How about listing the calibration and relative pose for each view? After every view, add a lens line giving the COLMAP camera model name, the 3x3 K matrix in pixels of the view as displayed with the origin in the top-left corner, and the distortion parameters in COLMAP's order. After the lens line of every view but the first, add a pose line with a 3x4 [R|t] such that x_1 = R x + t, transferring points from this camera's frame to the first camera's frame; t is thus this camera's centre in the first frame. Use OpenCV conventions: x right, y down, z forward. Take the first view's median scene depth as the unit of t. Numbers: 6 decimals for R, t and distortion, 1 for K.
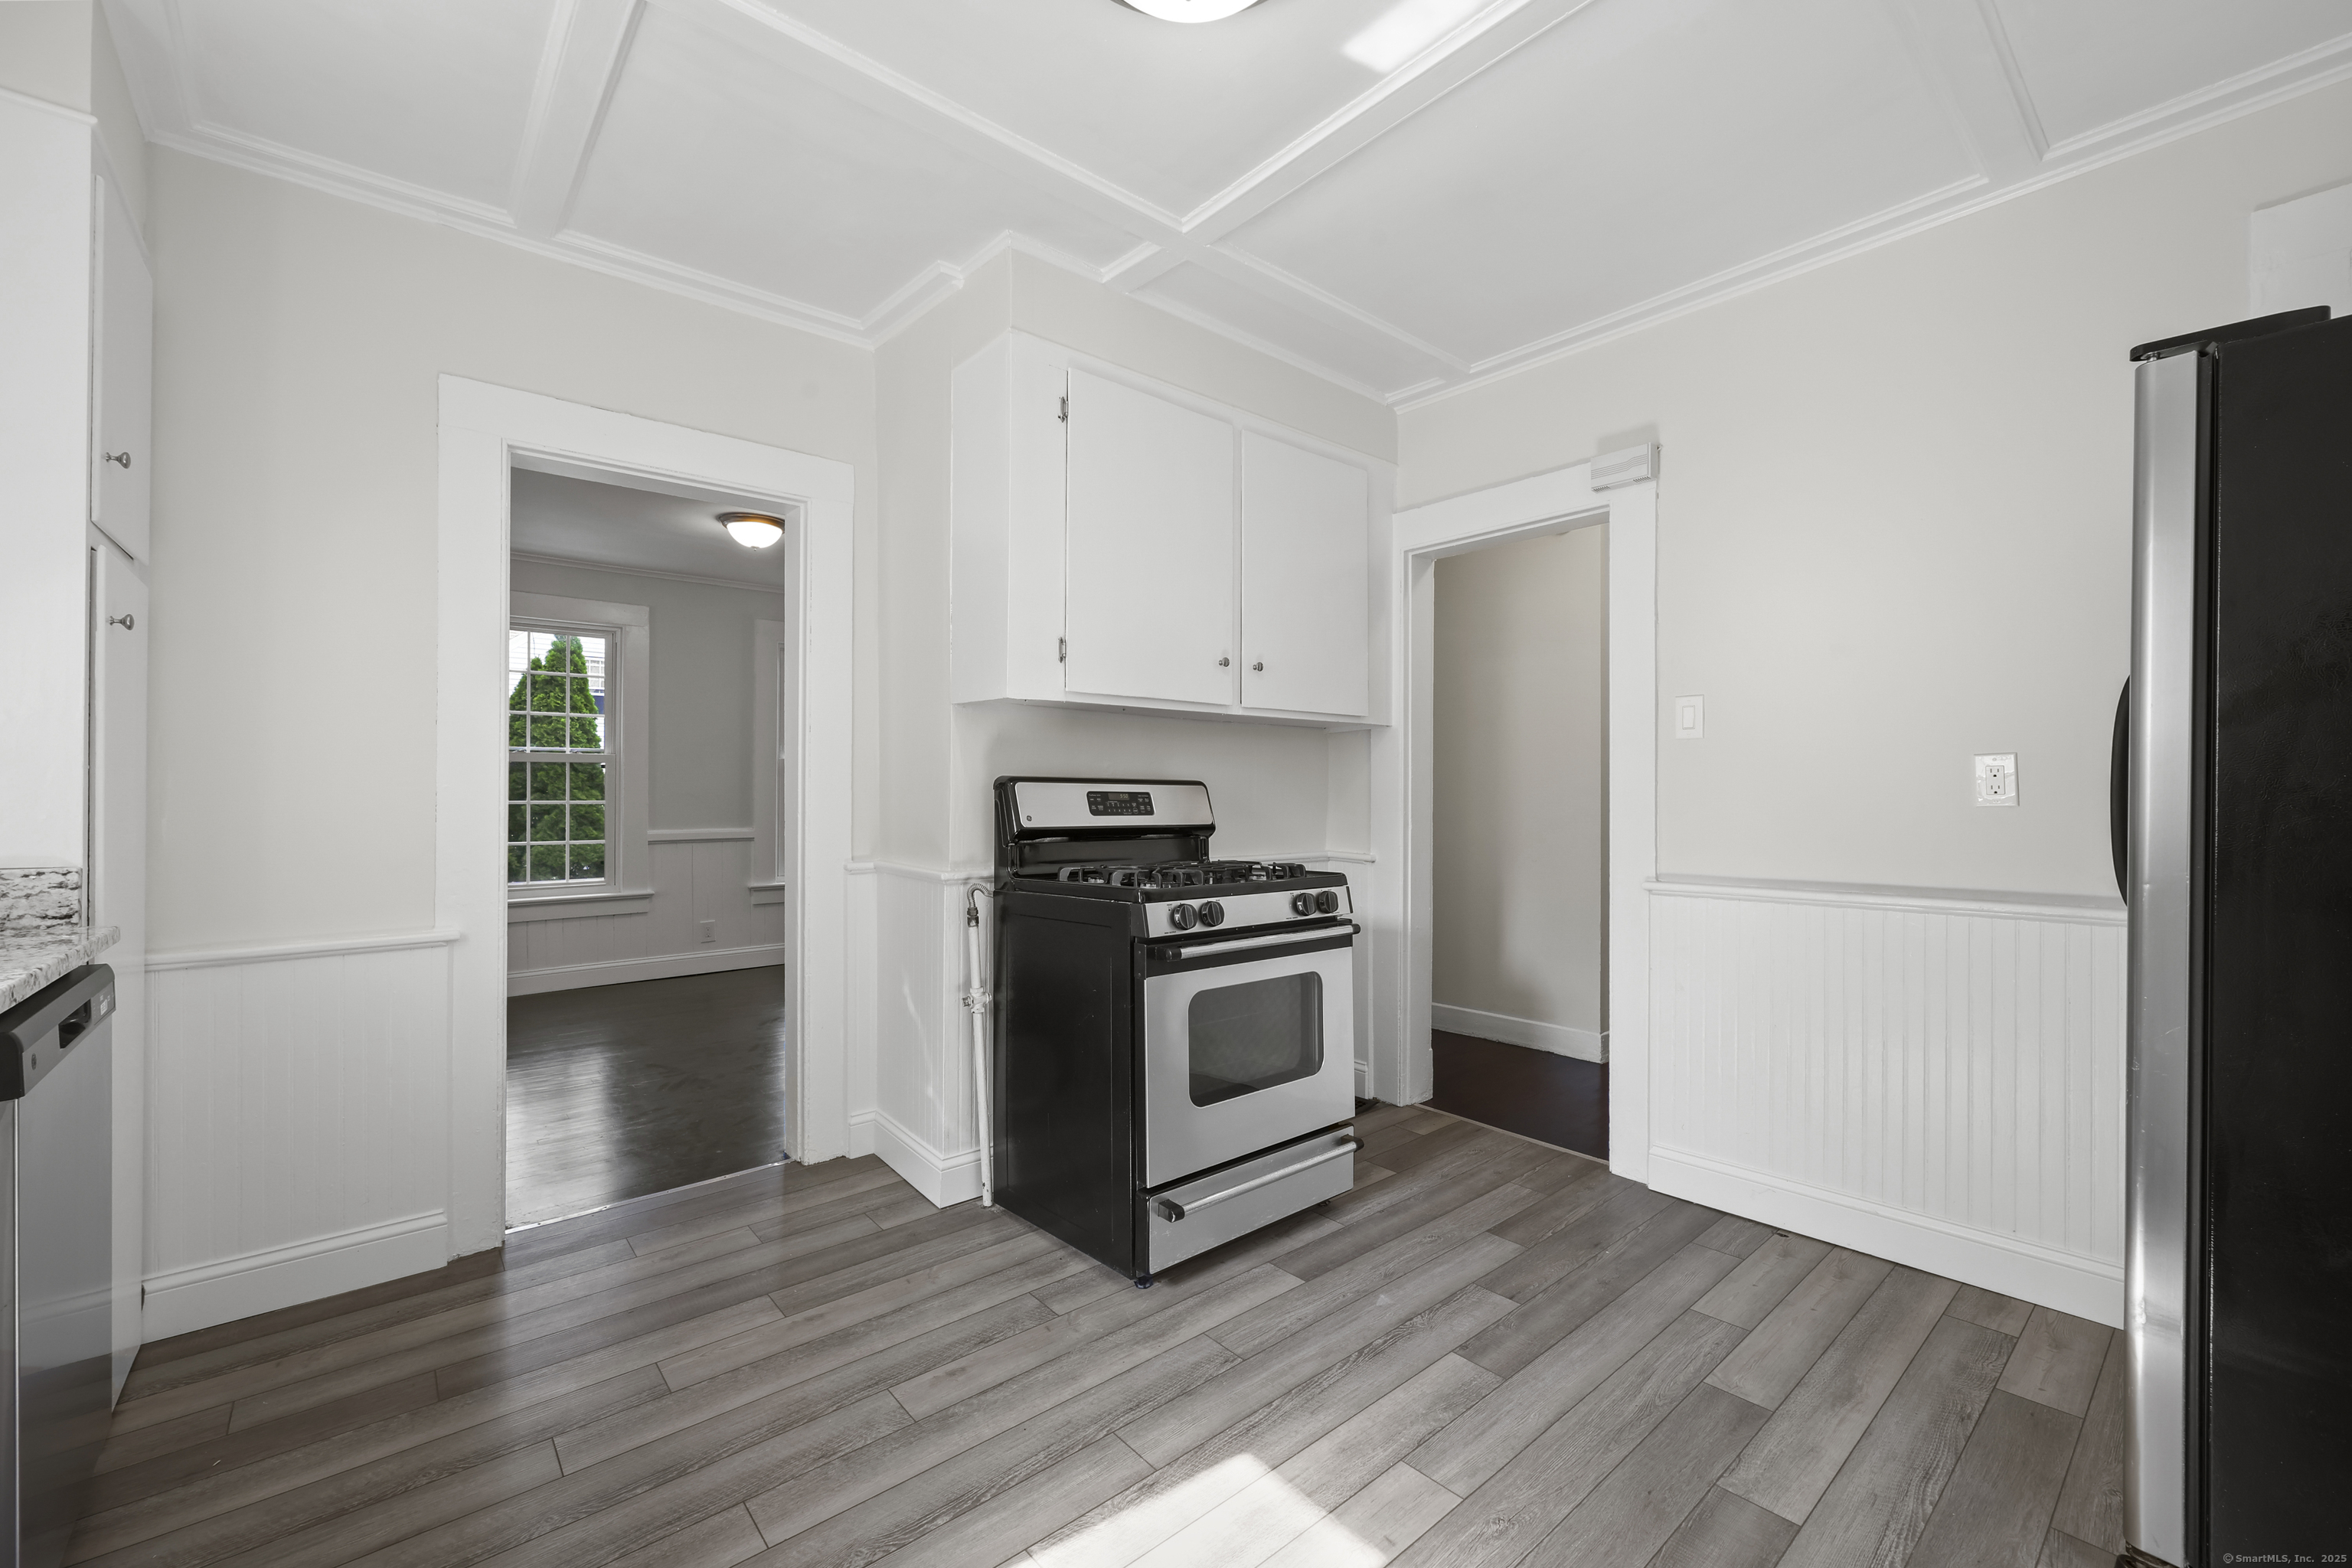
lens RADIAL K [[957.6, 0, 1176.0], [0, 957.6, 784.0], [0, 0, 1]] dist [0.000225, 0.000042]
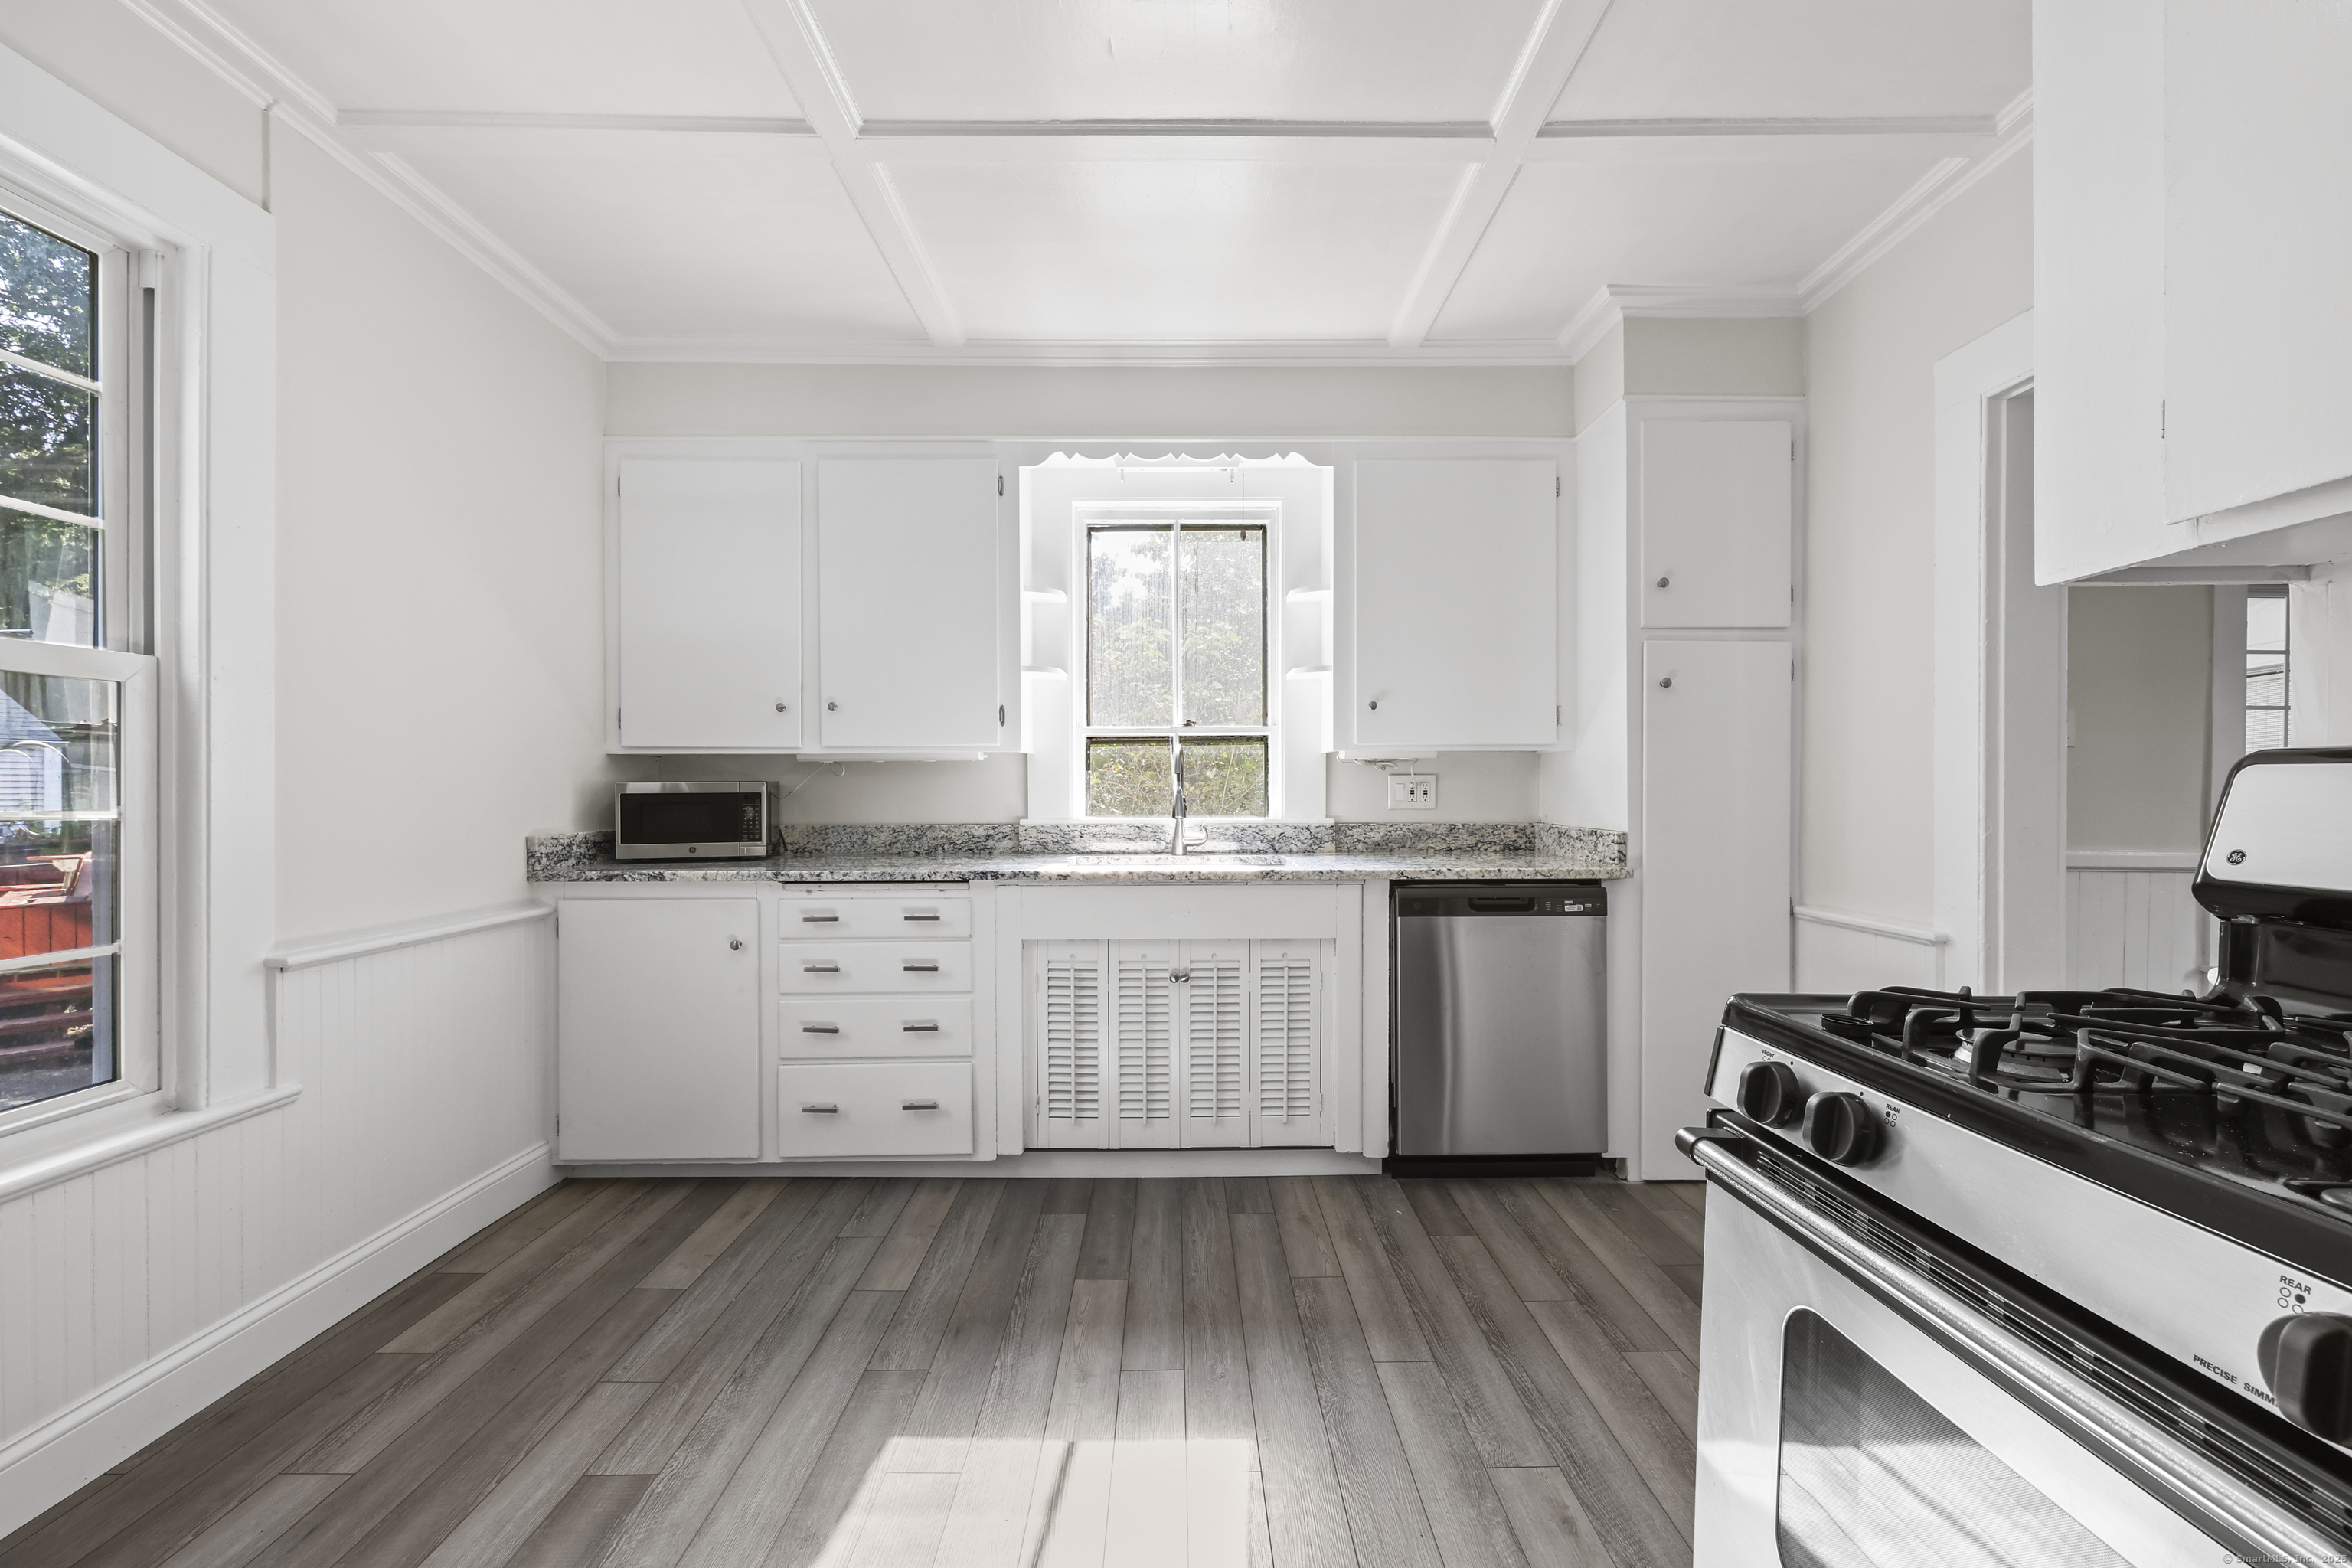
lens RADIAL K [[957.6, 0, 1176.0], [0, 957.6, 784.0], [0, 0, 1]] dist [0.000225, 0.000042]
pose [[-0.650563, -0.002557, -0.759448, 0.609193], [0.004065, 0.999968, -0.006849, 0.011855], [0.759442, -0.007543, -0.650531, 1.343909]]
